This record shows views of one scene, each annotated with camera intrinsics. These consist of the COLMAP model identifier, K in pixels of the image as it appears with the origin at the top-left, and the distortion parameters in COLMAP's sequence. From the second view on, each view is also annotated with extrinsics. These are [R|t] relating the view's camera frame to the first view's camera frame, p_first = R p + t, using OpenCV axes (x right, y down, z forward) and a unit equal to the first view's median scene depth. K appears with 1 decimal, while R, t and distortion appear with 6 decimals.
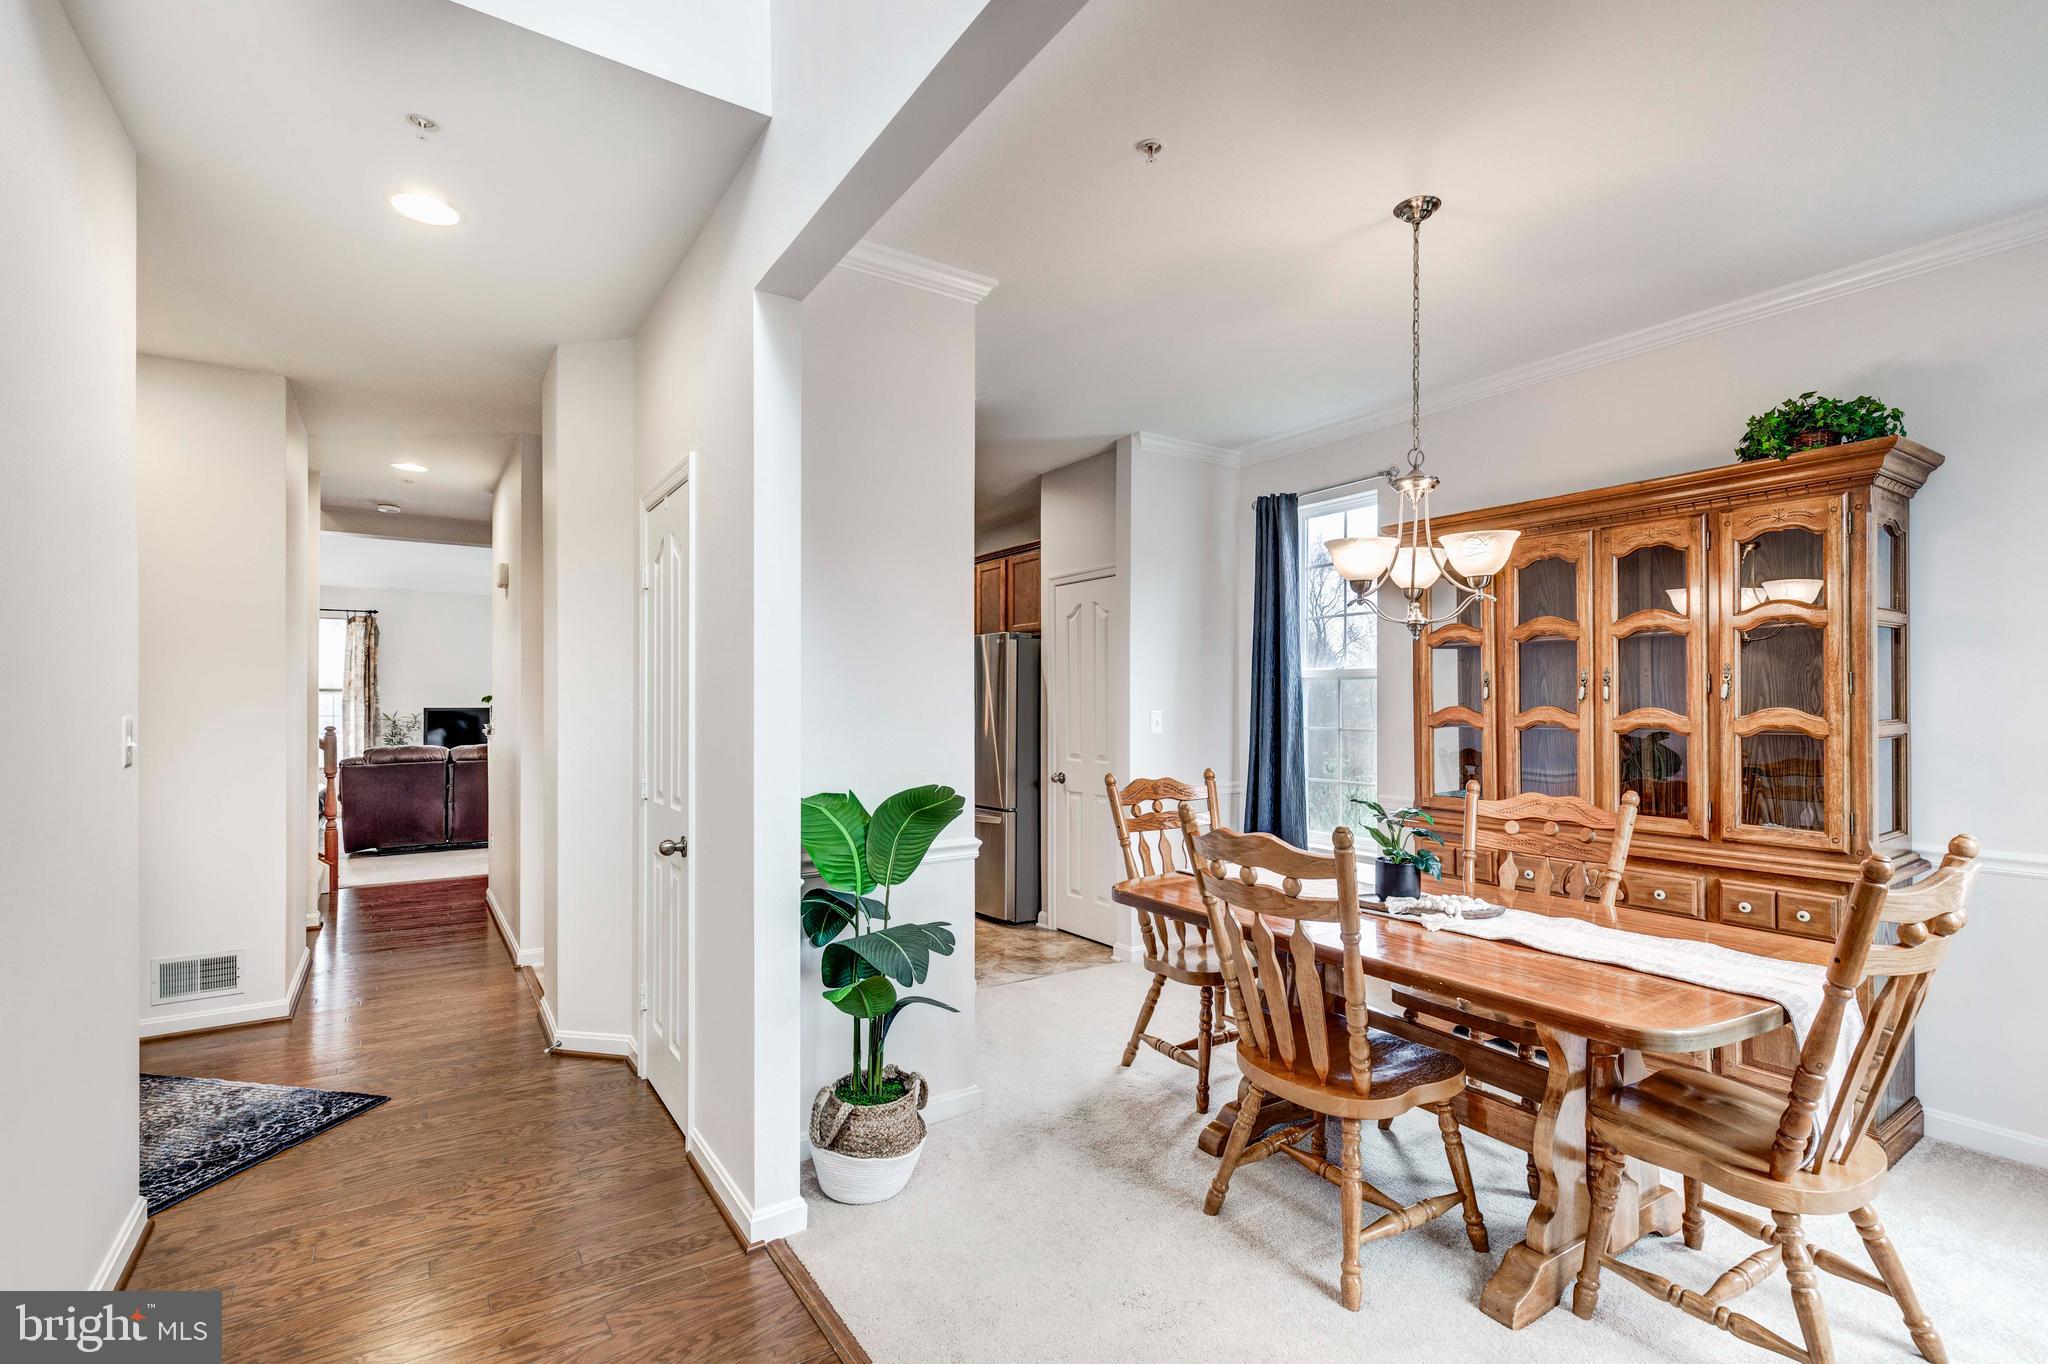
lens RADIAL K [[920.0, 0, 1012.0], [0, 920.0, 689.1], [0, 0, 1]] dist [0.005137, -0.000377]
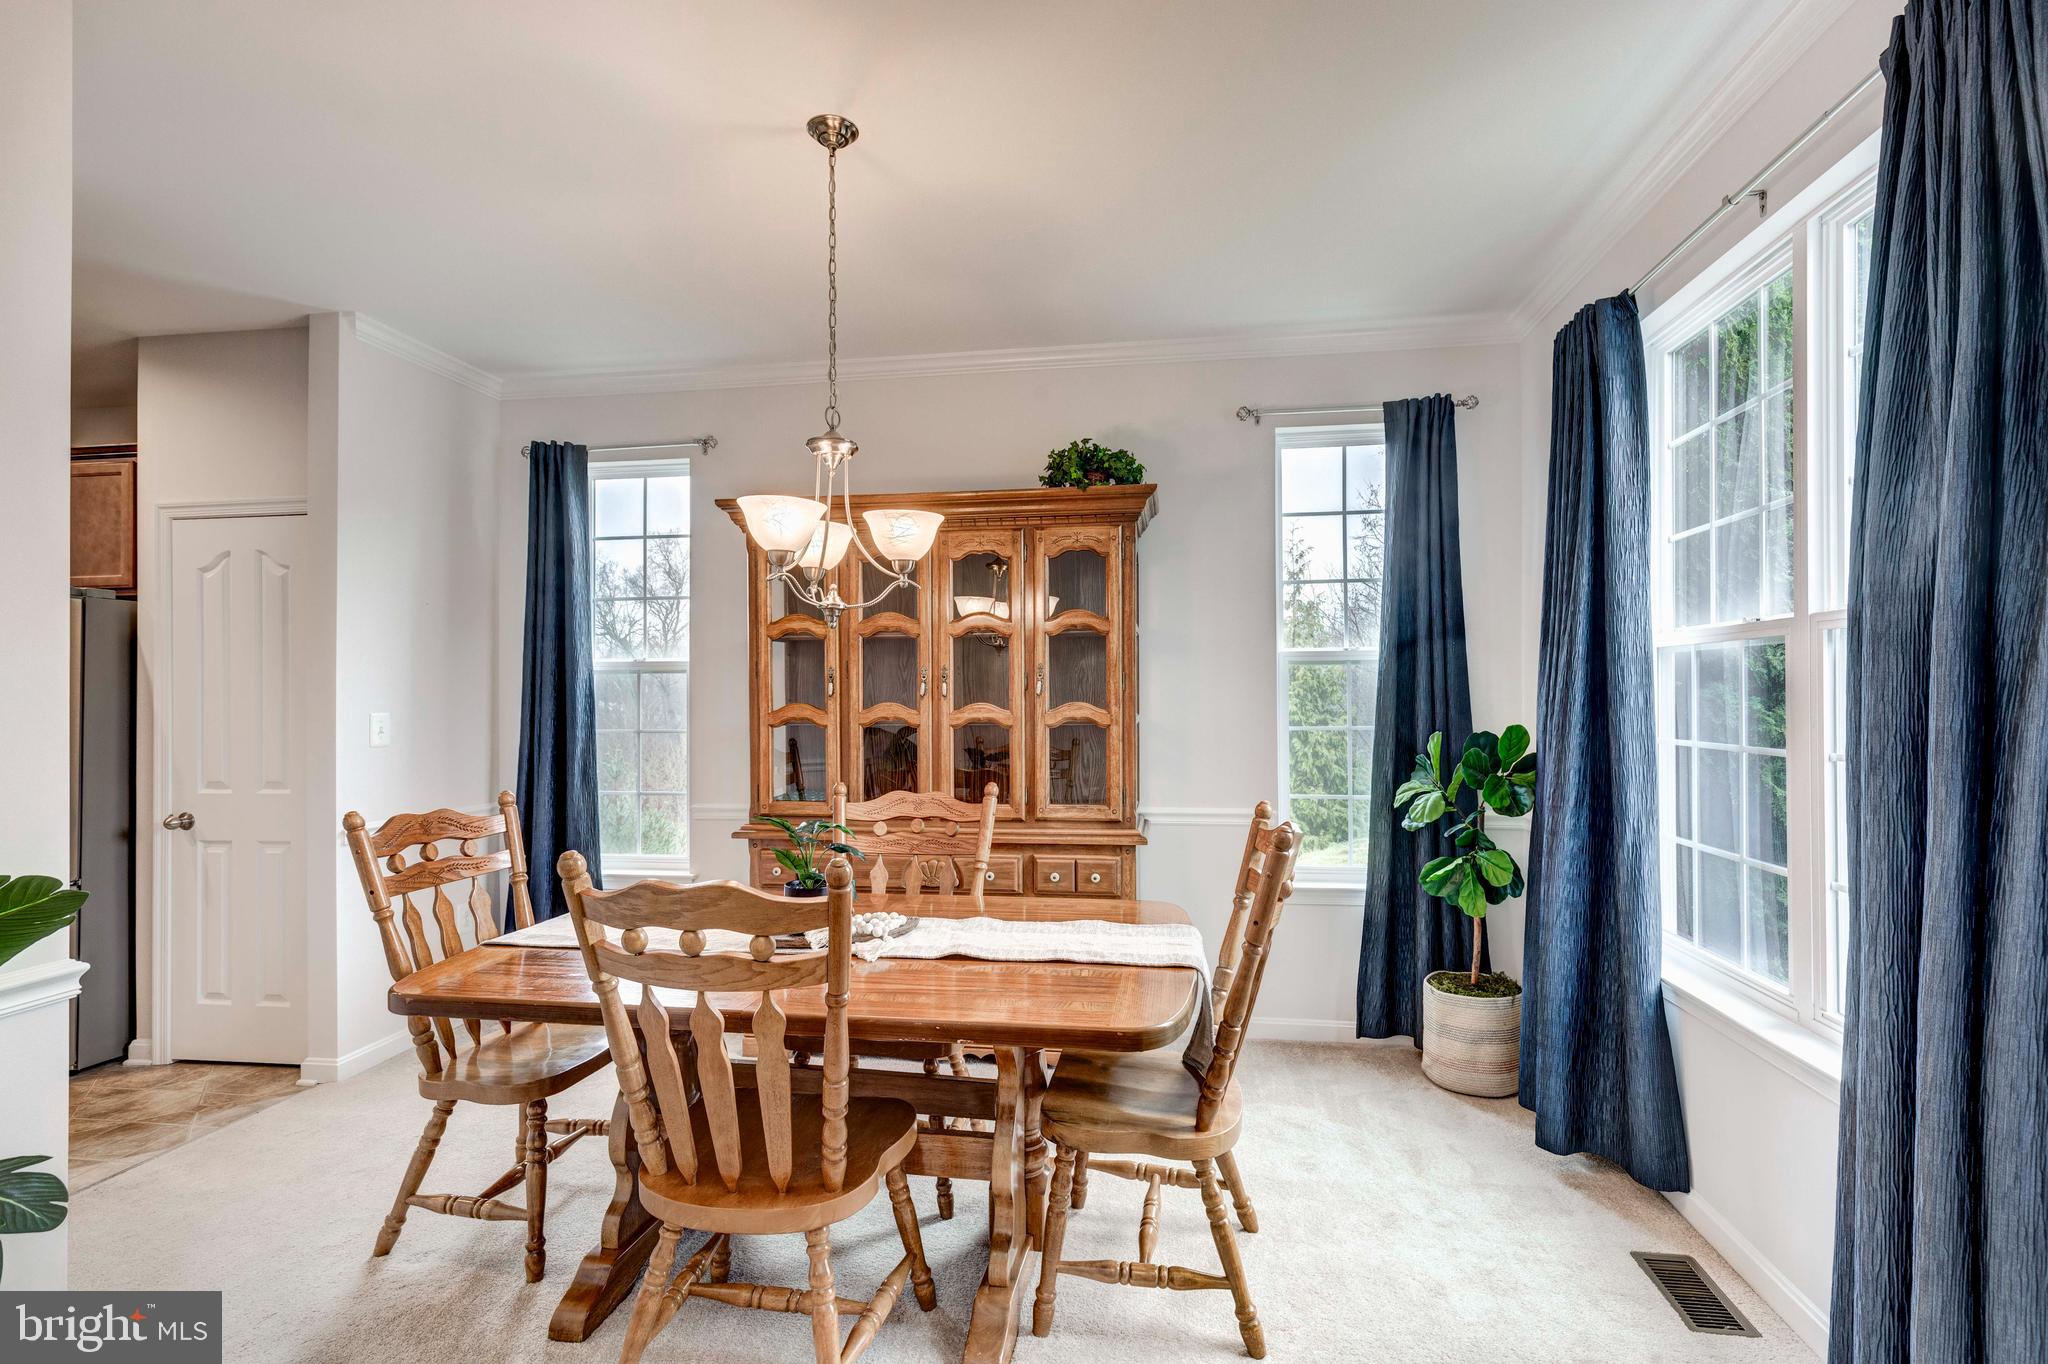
lens RADIAL K [[920.0, 0, 1012.0], [0, 920.0, 689.1], [0, 0, 1]] dist [0.005137, -0.000377]
pose [[0.660541, 0.004103, 0.750778, -0.085832], [-0.005039, 0.999987, -0.001031, 0.004668], [-0.750773, -0.003103, 0.660553, 0.258608]]
